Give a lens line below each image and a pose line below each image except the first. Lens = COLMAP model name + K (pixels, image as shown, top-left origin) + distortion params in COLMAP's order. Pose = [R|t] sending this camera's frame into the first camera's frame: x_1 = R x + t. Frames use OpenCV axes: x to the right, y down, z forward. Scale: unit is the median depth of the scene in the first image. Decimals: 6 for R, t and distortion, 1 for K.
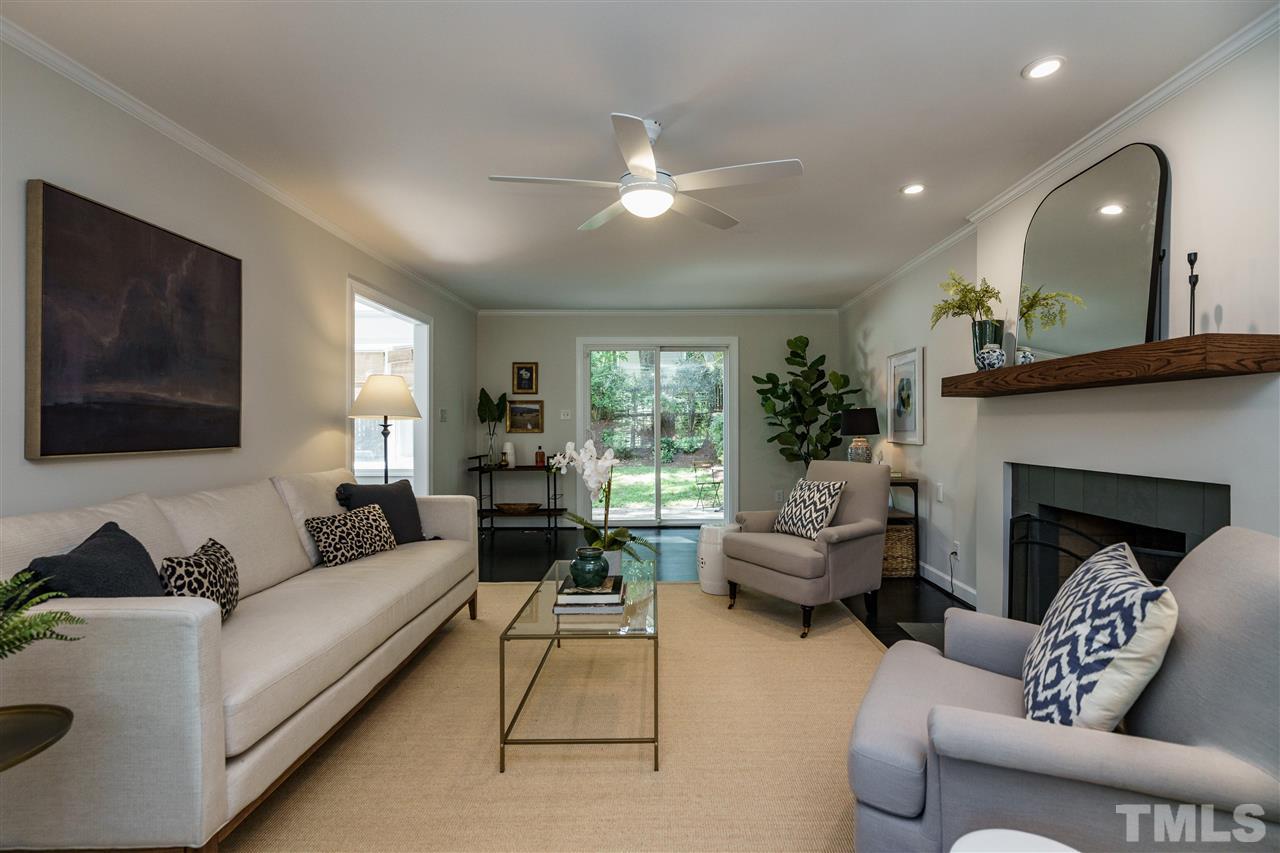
lens RADIAL K [[590.1, 0, 640.8], [0, 590.1, 428.2], [0, 0, 1]] dist [0.000923, 0.001370]
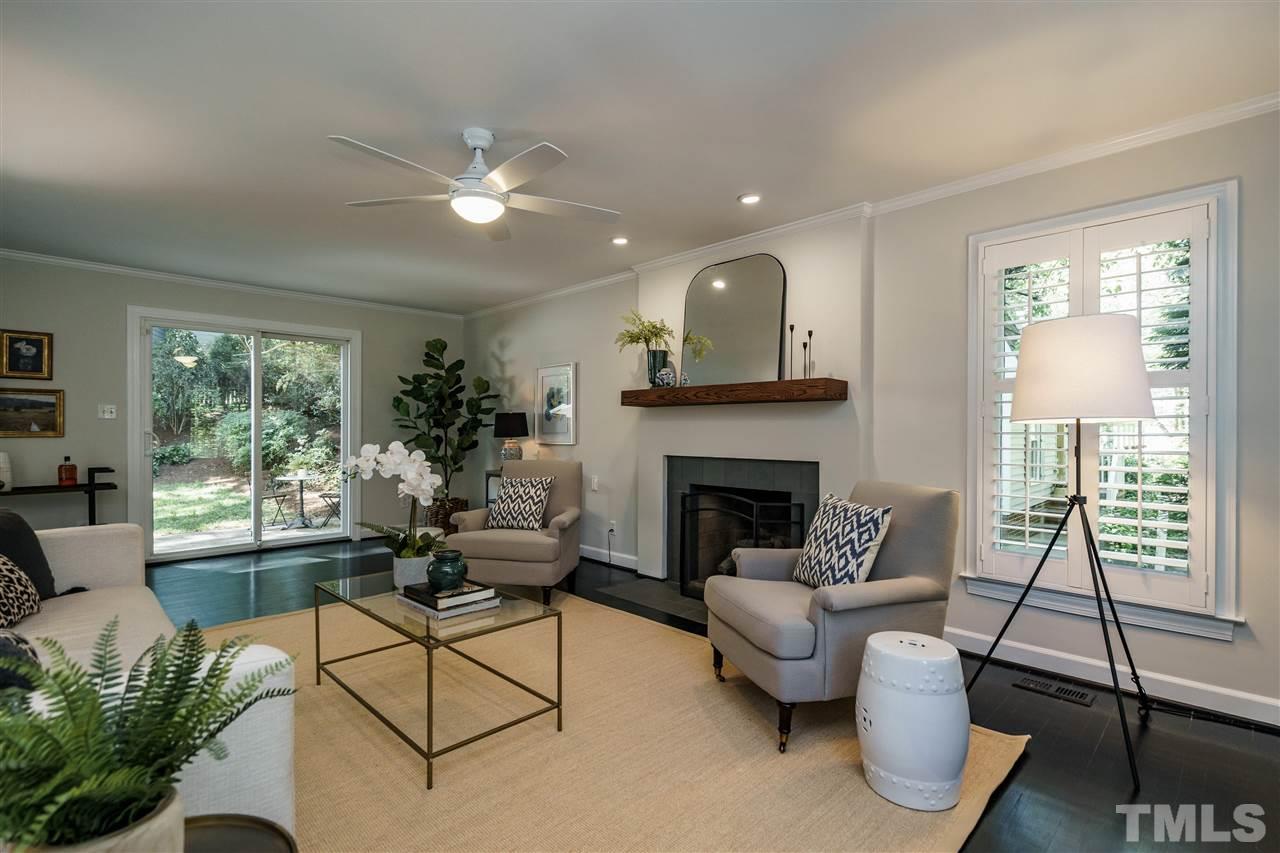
lens RADIAL K [[590.1, 0, 674.0], [0, 590.1, 433.2], [0, 0, 1]] dist [0.000923, 0.001370]
pose [[0.705588, -0.001504, 0.708621, -0.311147], [-0.000265, 0.999997, 0.002387, 0.003035], [-0.708622, -0.001872, 0.705585, 0.023753]]
